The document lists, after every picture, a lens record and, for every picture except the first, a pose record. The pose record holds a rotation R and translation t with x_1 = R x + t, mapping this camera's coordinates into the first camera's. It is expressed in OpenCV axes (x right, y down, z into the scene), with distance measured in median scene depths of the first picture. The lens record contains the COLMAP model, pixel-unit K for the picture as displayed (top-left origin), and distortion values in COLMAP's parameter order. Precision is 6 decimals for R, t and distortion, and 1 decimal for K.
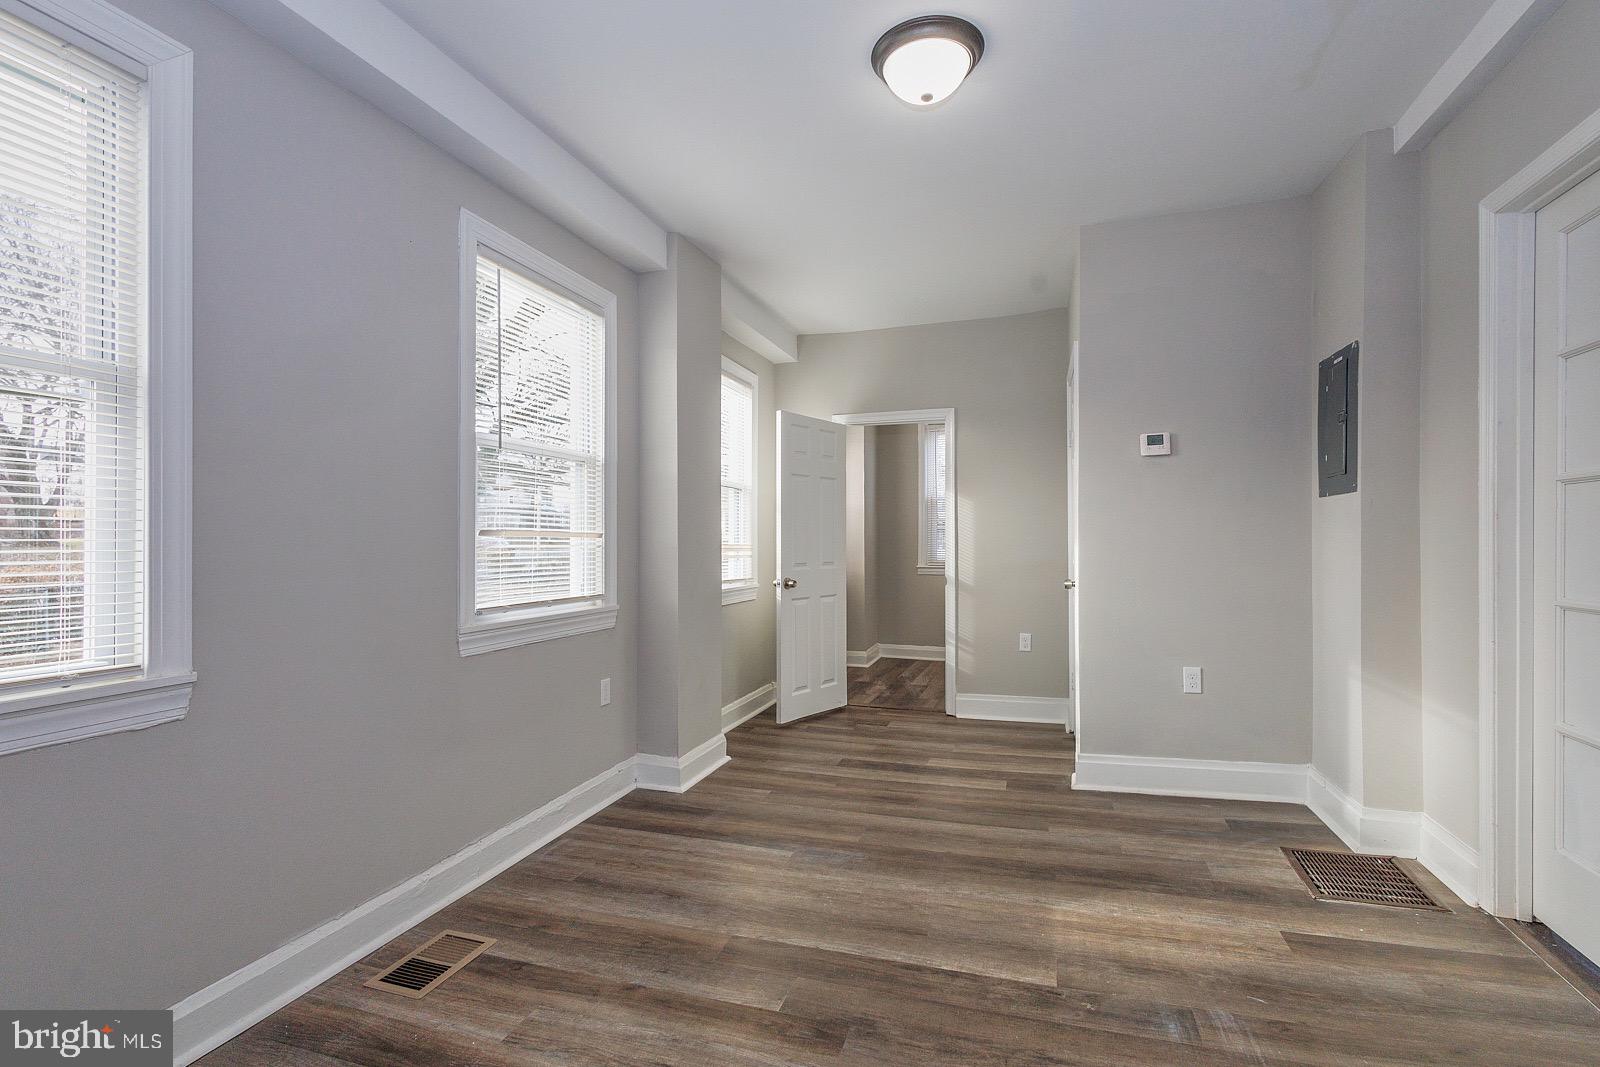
lens RADIAL K [[732.1, 0, 804.7], [0, 732.1, 538.4], [0, 0, 1]] dist [0.000672, 0.000521]
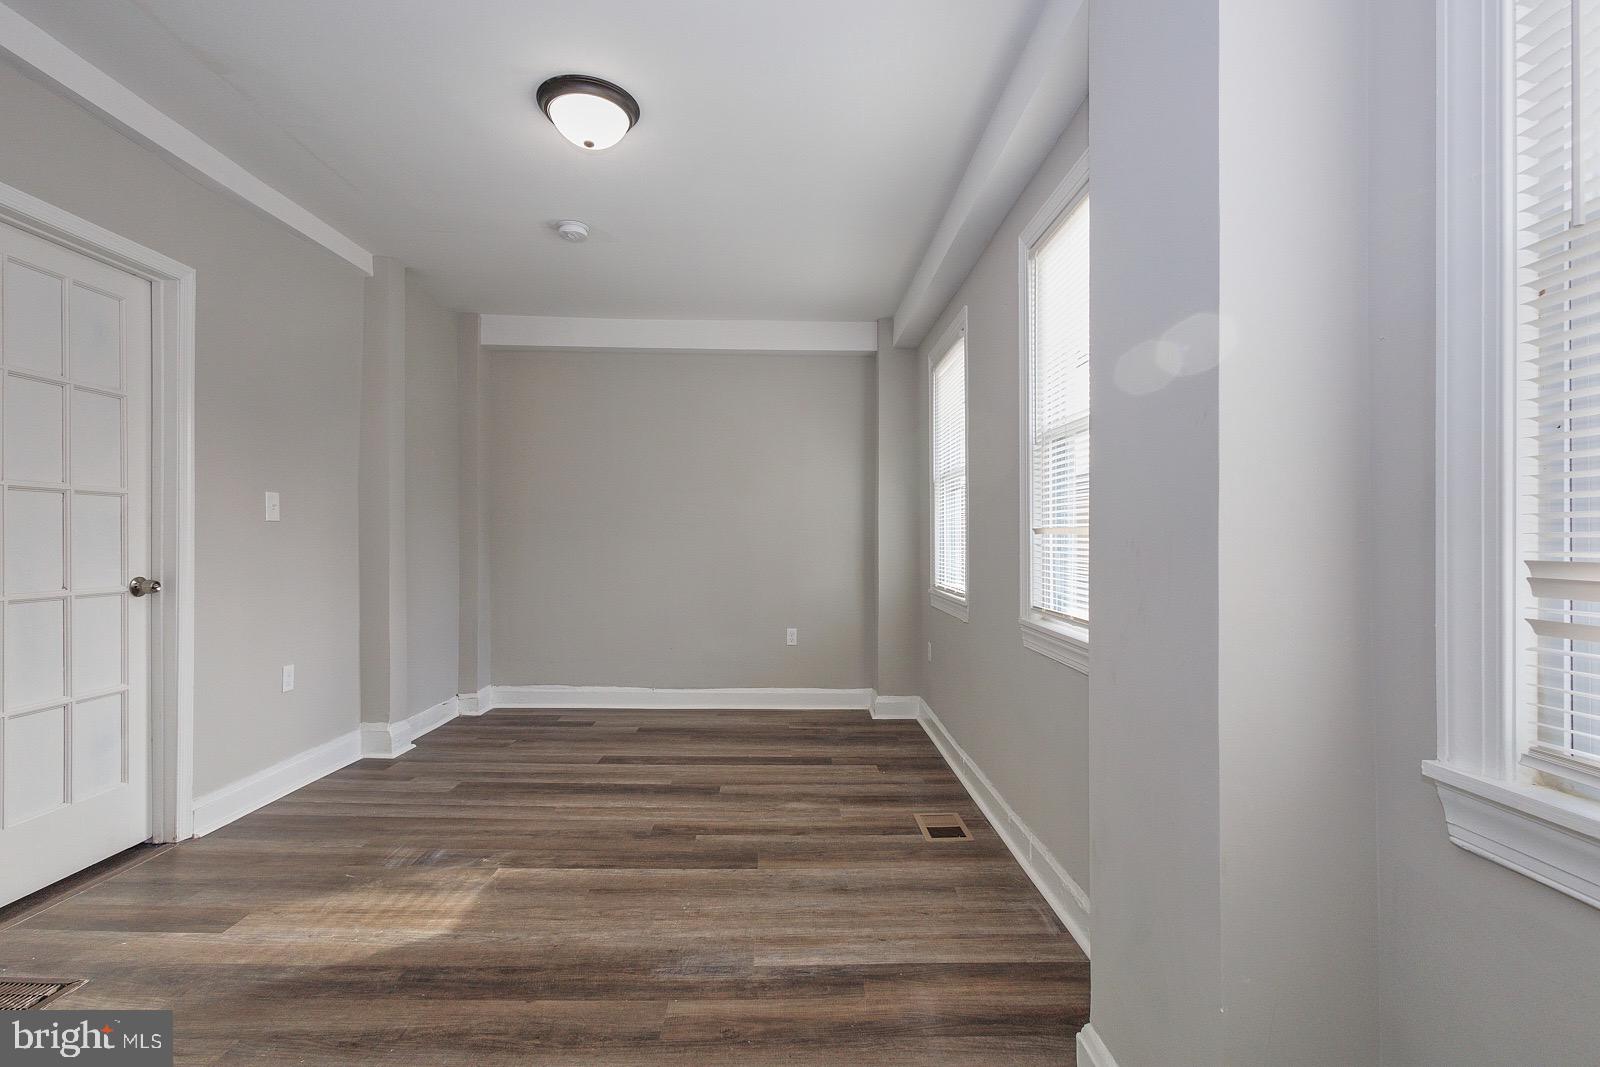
lens RADIAL K [[732.1, 0, 803.0], [0, 732.1, 536.7], [0, 0, 1]] dist [0.000672, 0.000521]
pose [[-0.943184, 0.001272, -0.332267, 0.213445], [0.002113, 0.999995, -0.002168, 0.001249], [0.332263, -0.002747, -0.943183, 2.008859]]
